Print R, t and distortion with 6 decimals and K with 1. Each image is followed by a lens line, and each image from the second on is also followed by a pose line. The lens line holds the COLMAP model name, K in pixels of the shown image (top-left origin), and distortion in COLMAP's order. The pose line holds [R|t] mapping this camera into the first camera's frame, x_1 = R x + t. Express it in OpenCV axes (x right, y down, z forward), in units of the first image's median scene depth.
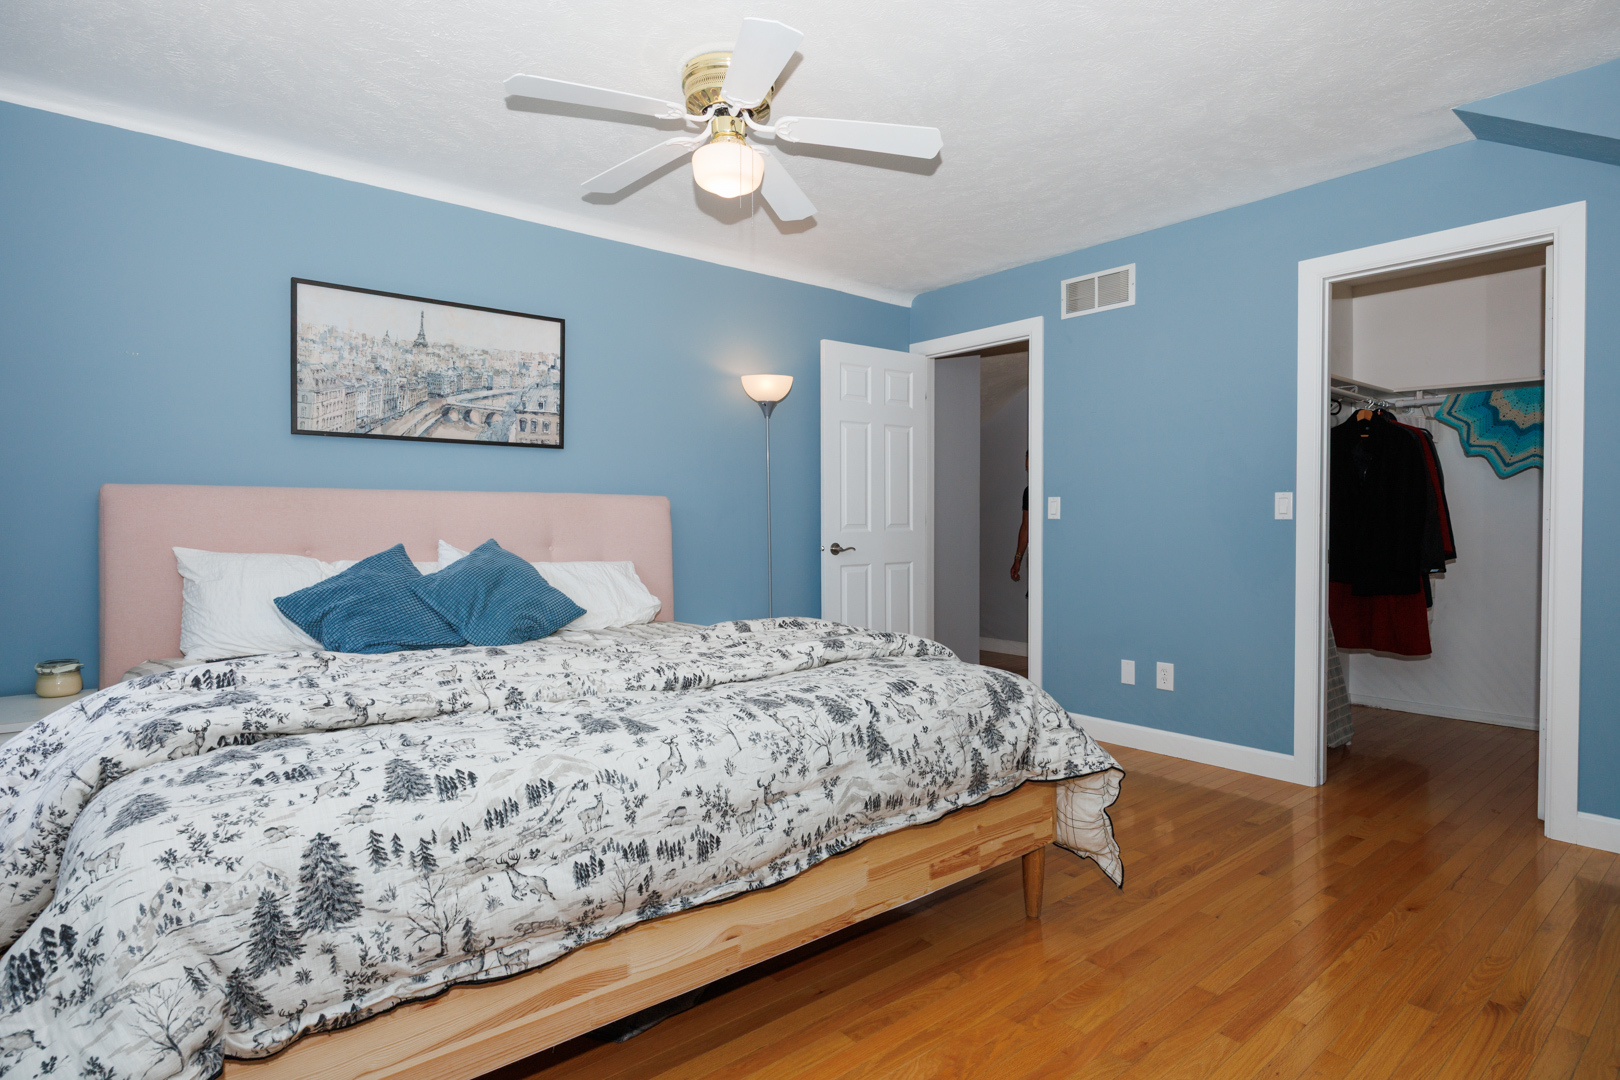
lens RADIAL K [[884.5, 0, 810.0], [0, 884.5, 536.3], [0, 0, 1]] dist [-0.012436, -0.000553]
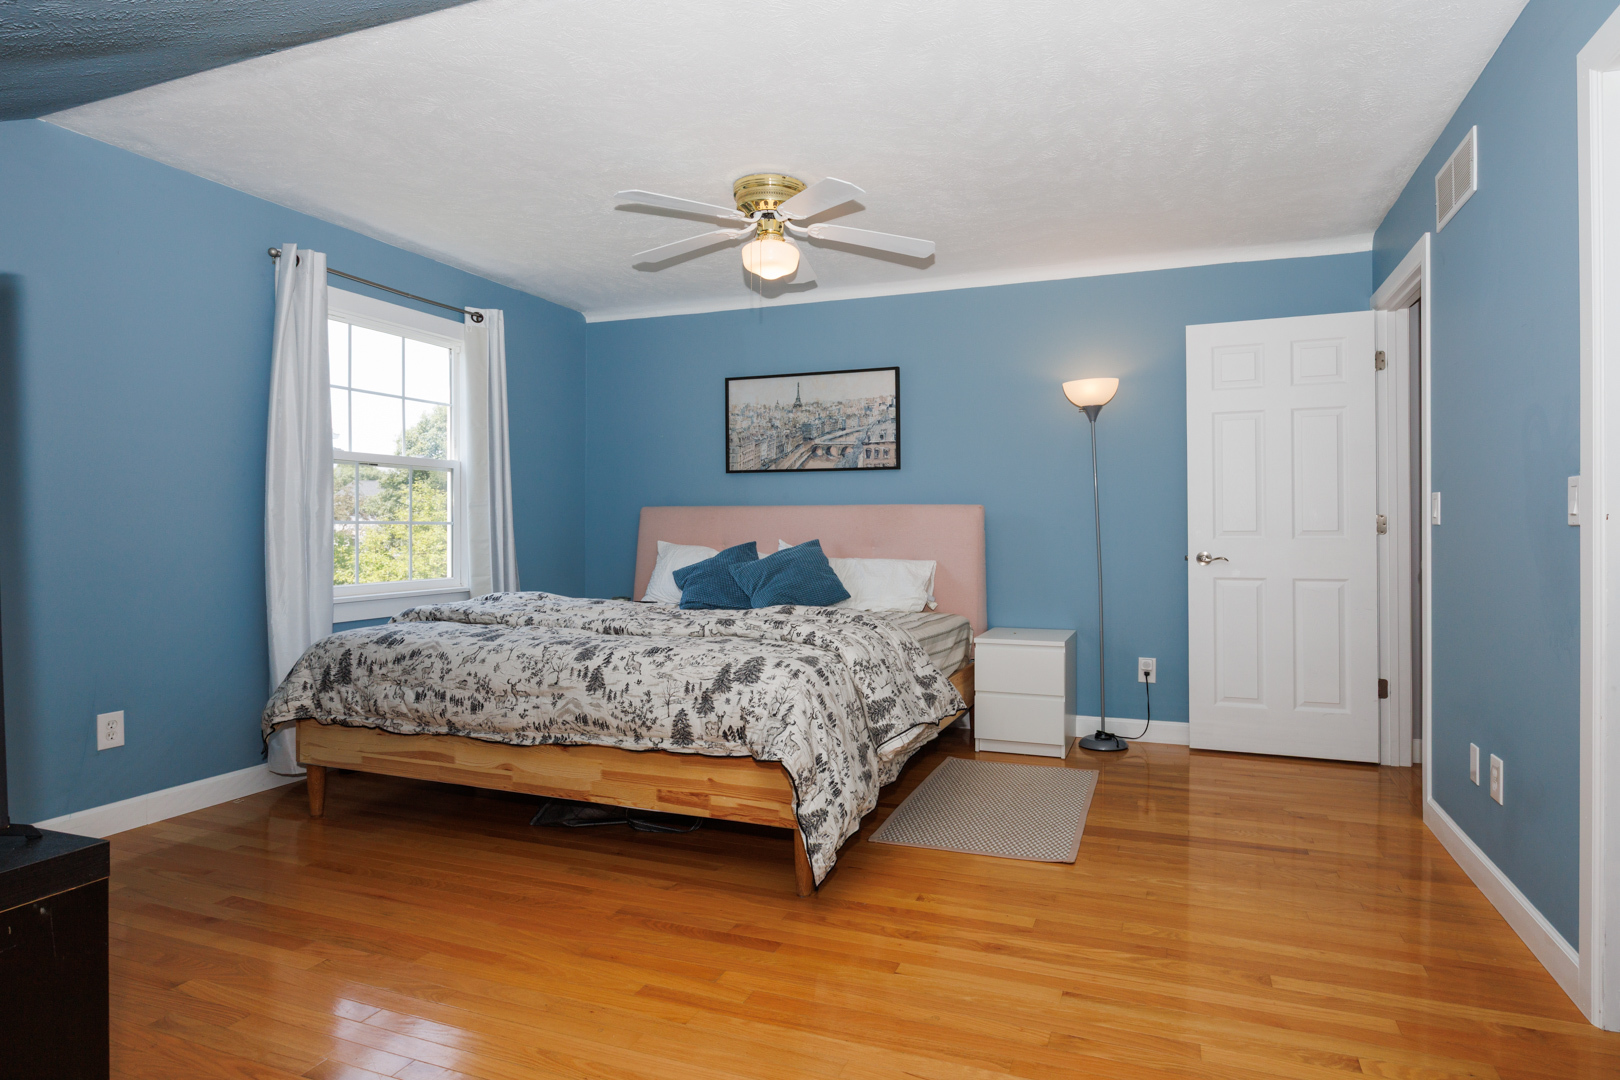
lens RADIAL K [[838.5, 0, 814.1], [0, 838.5, 533.9], [0, 0, 1]] dist [-0.009812, -0.002113]
pose [[0.493739, 0.008693, -0.869567, 1.349305], [-0.016920, 0.999857, 0.000389, -0.010817], [0.869446, 0.014521, 0.493815, 0.593545]]
